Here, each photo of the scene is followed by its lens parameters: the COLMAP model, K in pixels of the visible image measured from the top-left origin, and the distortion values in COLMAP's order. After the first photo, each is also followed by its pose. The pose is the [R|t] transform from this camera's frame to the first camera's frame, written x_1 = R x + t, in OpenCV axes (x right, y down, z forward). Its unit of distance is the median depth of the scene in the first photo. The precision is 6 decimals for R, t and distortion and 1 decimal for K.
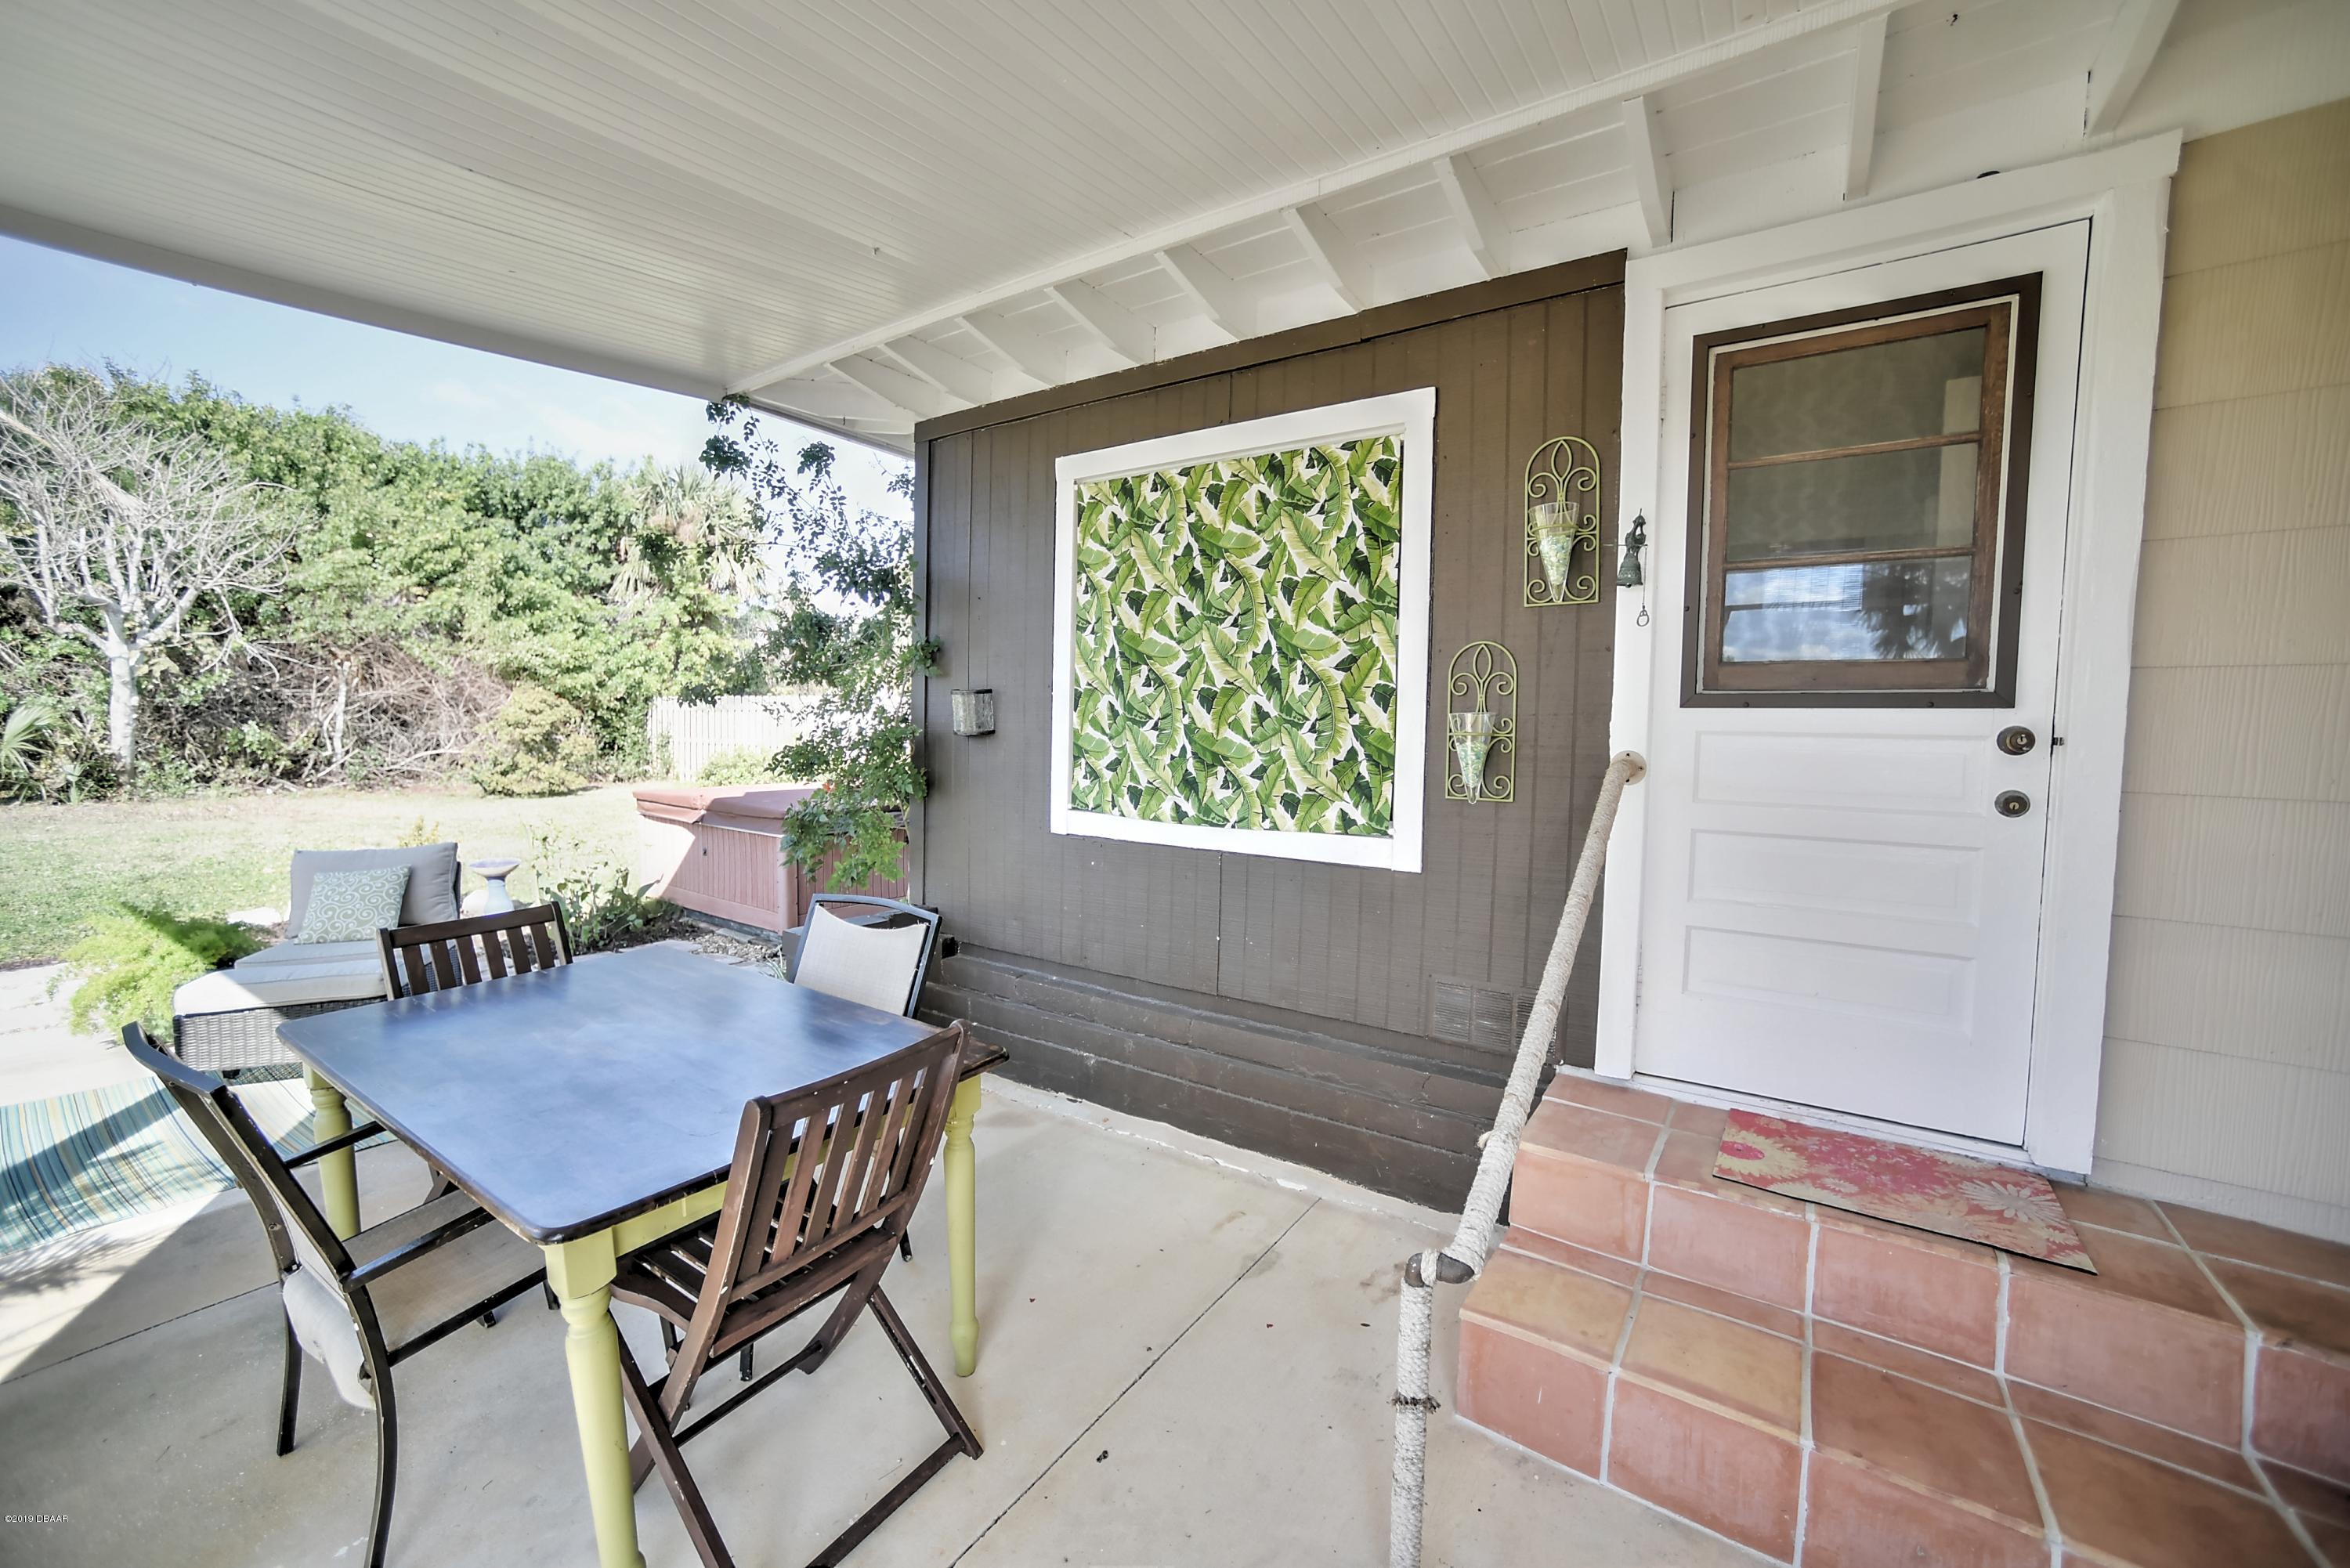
lens RADIAL K [[936.3, 0, 1173.9], [0, 936.3, 780.7], [0, 0, 1]] dist [-0.068106, 0.030738]
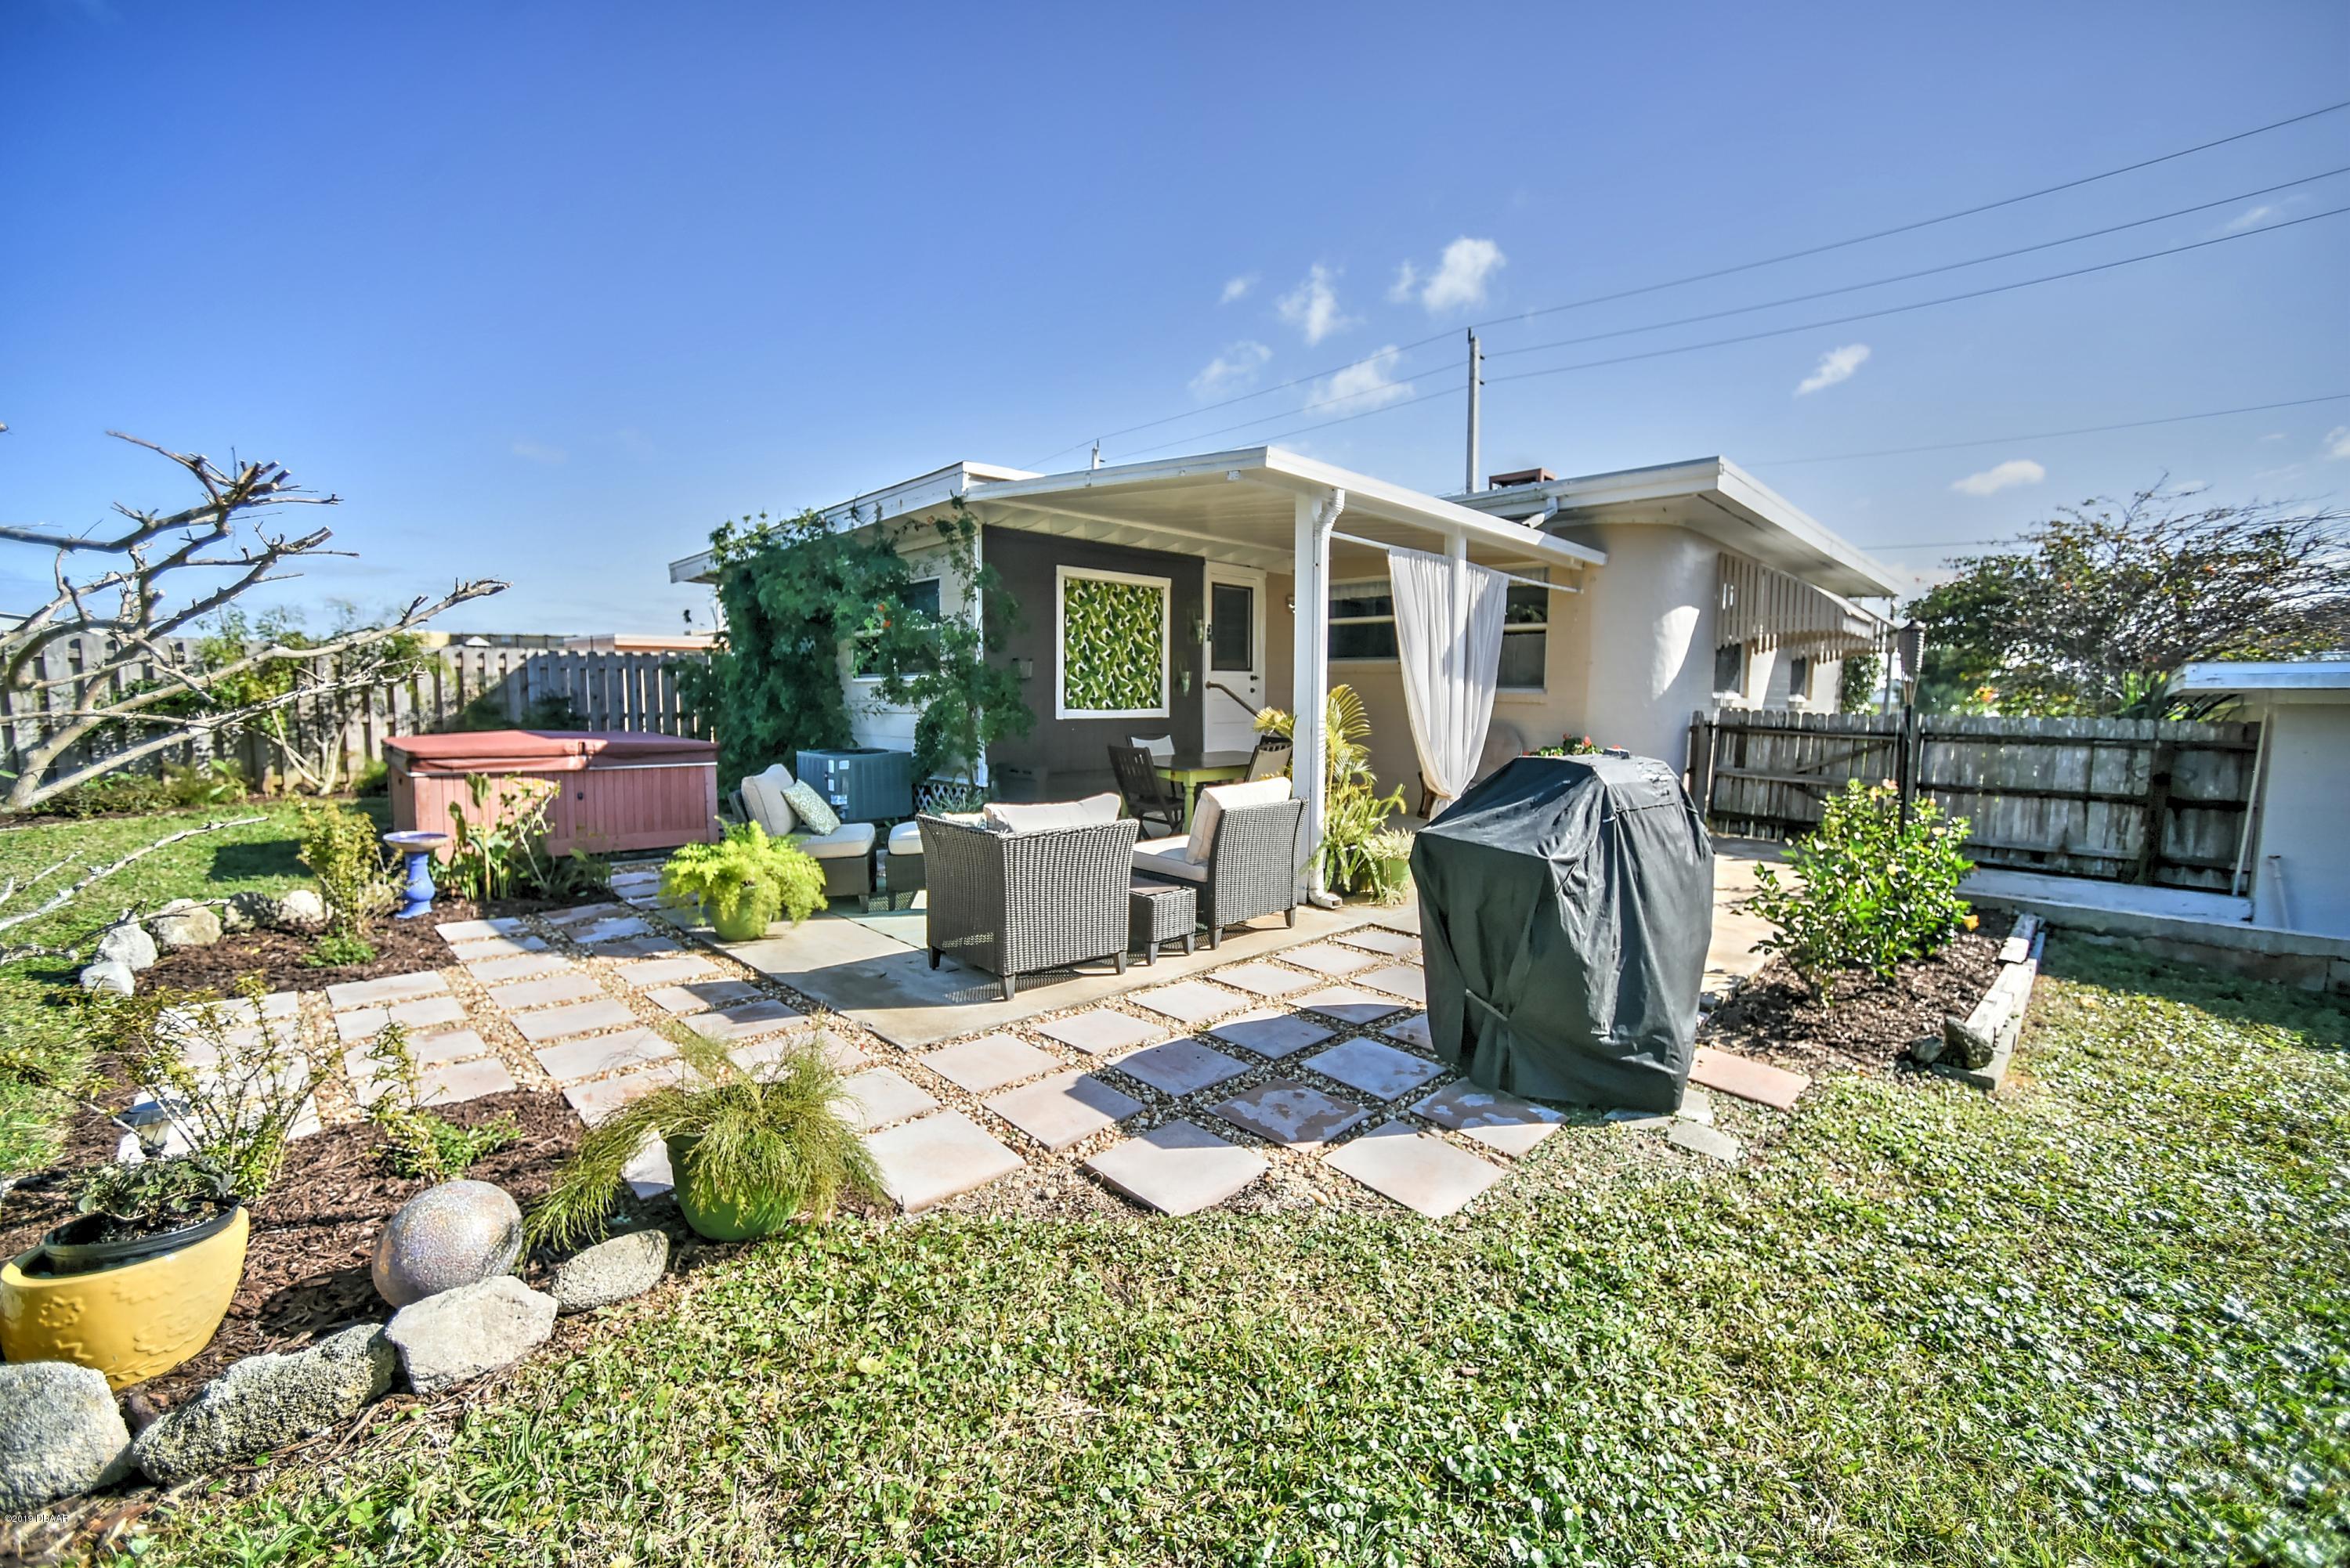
lens RADIAL K [[936.3, 0, 1173.9], [0, 936.3, 780.7], [0, 0, 1]] dist [-0.068106, 0.030738]
pose [[0.189646, -0.116174, 0.974955, -2.843791], [0.050679, 0.992810, 0.108443, -0.039789], [-0.980544, 0.028844, 0.194170, 0.276946]]
